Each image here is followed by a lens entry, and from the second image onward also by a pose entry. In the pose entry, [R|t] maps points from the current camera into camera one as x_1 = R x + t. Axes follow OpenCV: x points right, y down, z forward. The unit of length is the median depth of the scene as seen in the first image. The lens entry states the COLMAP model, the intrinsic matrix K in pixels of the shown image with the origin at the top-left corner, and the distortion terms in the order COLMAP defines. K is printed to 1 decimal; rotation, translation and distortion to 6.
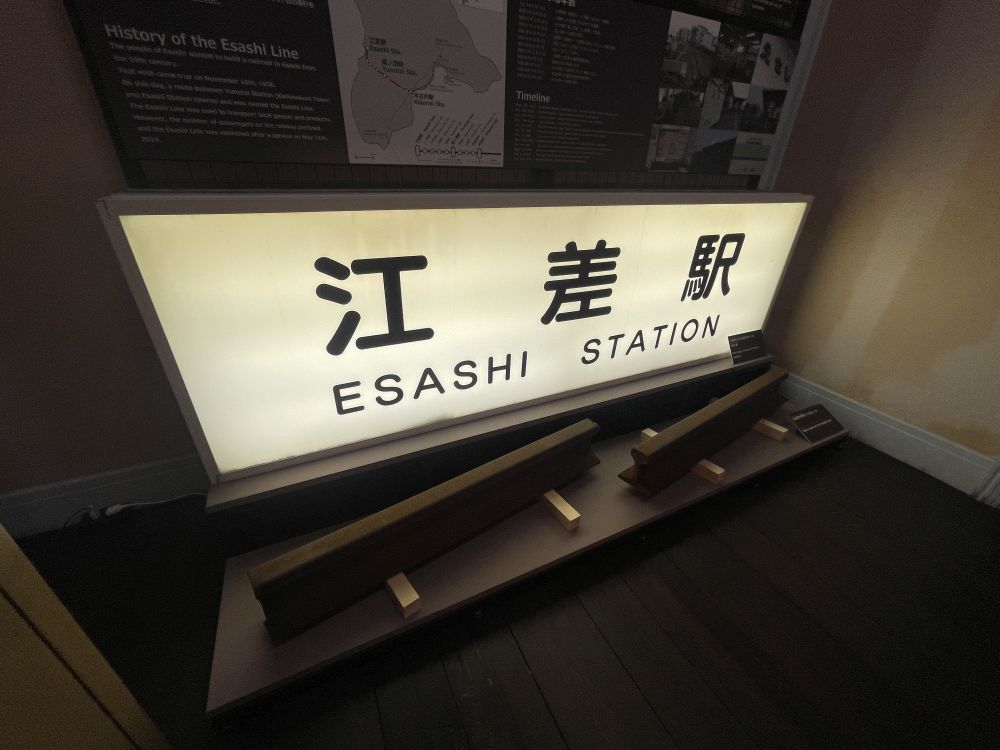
lens RADIAL K [[400.2, 0, 499.5], [0, 400.2, 373.0], [0, 0, 1]] dist [-0.004611, 0.002720]
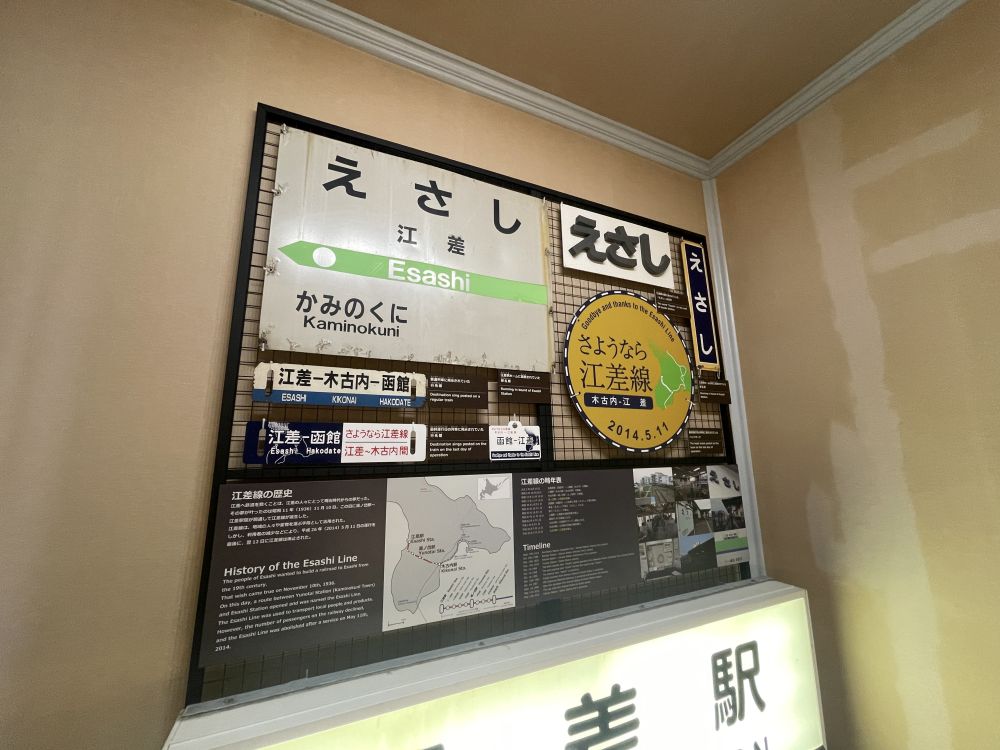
lens RADIAL K [[400.2, 0, 499.8], [0, 400.2, 377.0], [0, 0, 1]] dist [-0.004611, 0.002720]
pose [[0.998826, -0.045166, -0.017494, 0.013096], [0.024515, 0.782920, -0.621639, -0.286228], [0.041773, 0.620480, 0.783109, -0.264220]]
